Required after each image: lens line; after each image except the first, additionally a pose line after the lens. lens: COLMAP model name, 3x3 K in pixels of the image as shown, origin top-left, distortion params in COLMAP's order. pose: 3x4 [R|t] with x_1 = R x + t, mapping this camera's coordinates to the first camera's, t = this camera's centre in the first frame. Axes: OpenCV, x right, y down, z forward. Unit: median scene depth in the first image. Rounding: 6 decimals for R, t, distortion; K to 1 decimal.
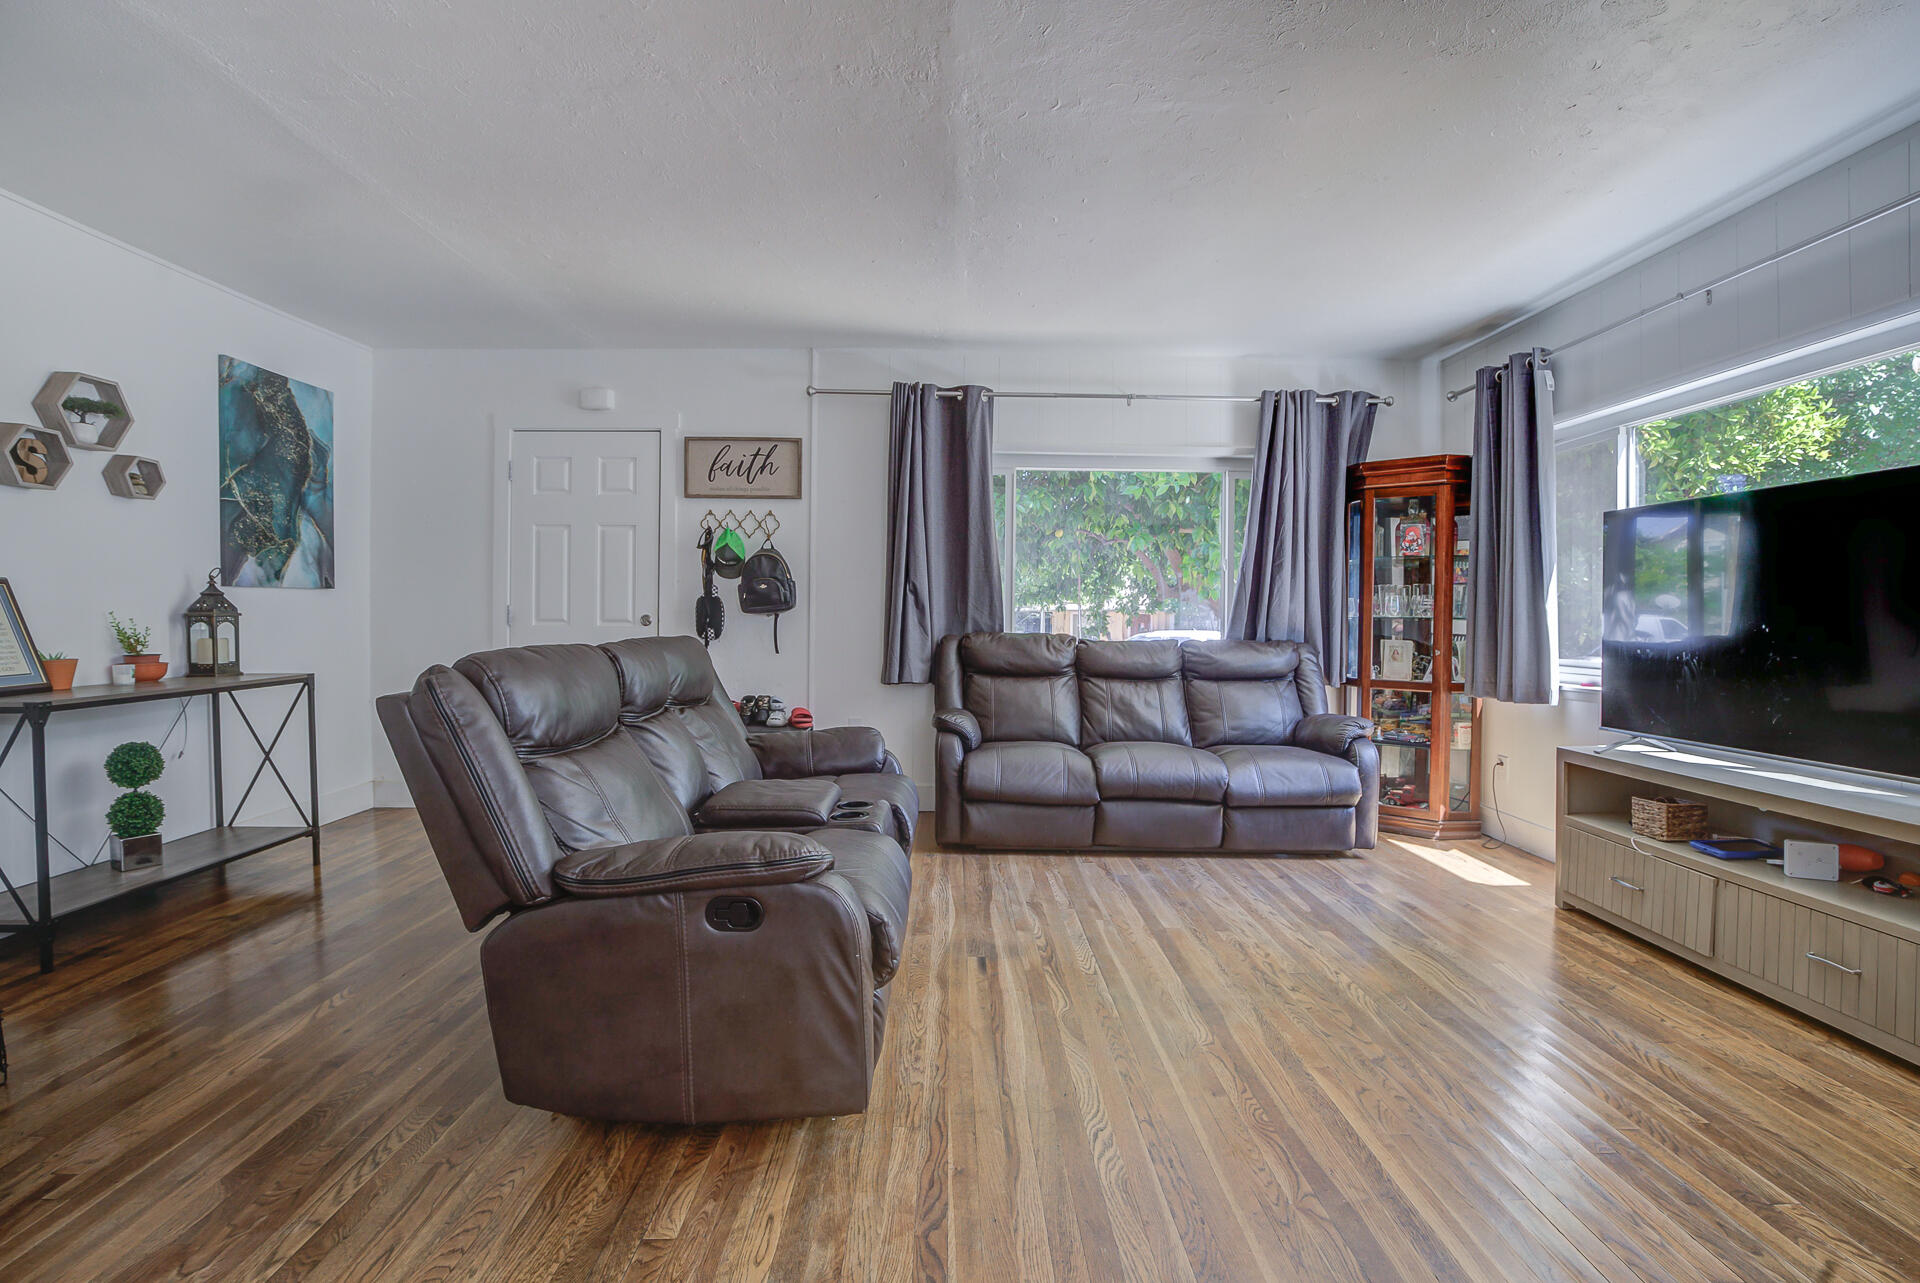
lens RADIAL K [[898.4, 0, 955.3], [0, 898.4, 625.4], [0, 0, 1]] dist [-0.038387, 0.007534]
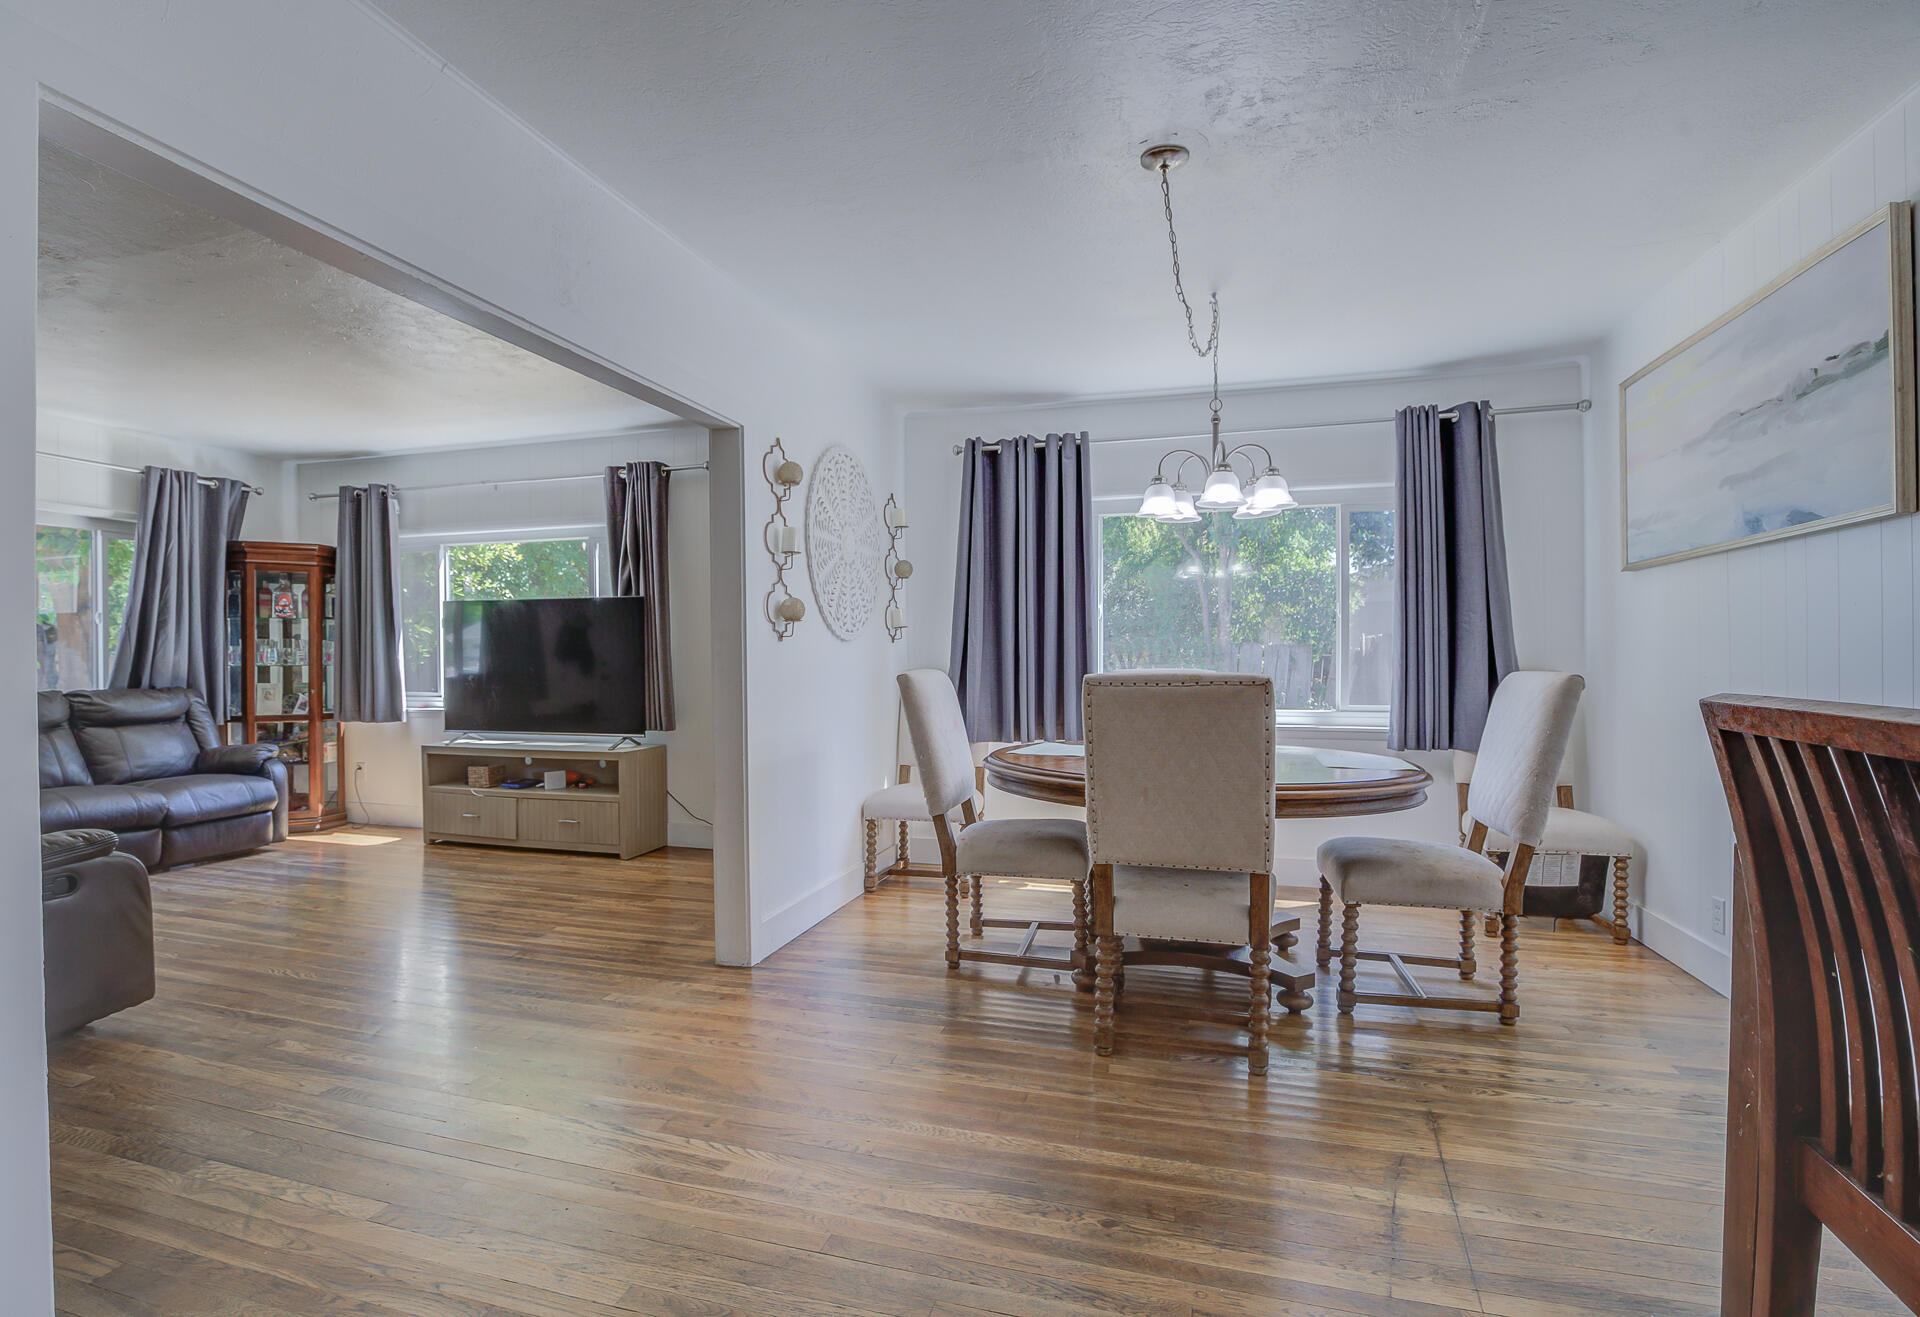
lens RADIAL K [[922.5, 0, 949.2], [0, 922.5, 663.0], [0, 0, 1]] dist [-0.027804, 0.002715]
pose [[0.303338, -0.018047, 0.952712, -0.480053], [0.017093, 0.999763, 0.013497, -0.014094], [-0.952730, 0.012190, 0.303574, -0.333366]]
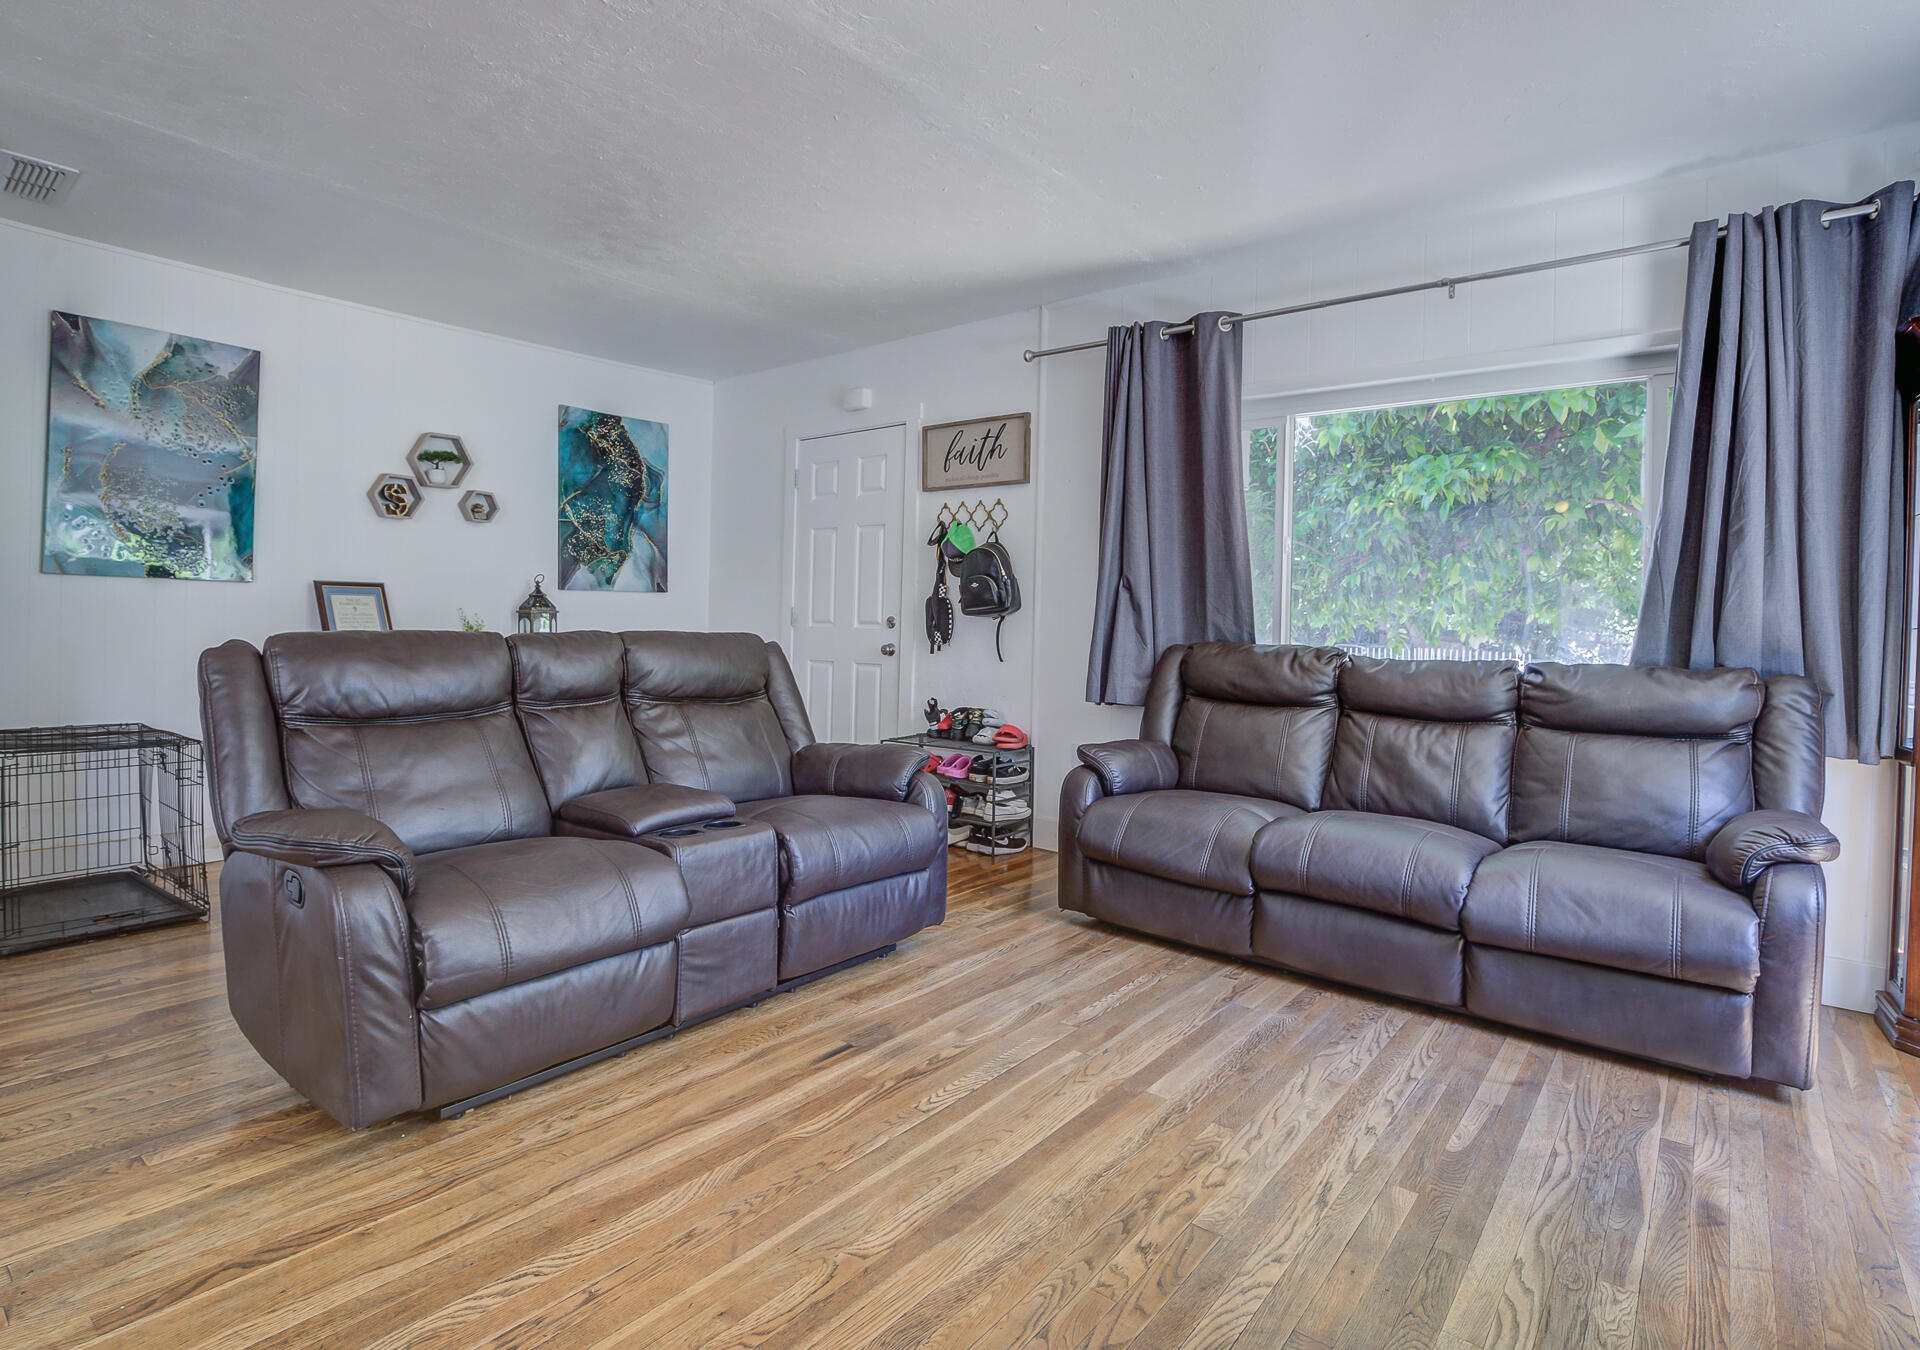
lens RADIAL K [[978.3, 0, 913.3], [0, 978.3, 628.4], [0, 0, 1]] dist [-0.038137, 0.007626]
pose [[0.756962, 0.012114, -0.653347, 0.404459], [-0.020832, 0.999767, -0.005599, 0.006642], [0.653127, 0.017849, 0.757038, 0.251043]]
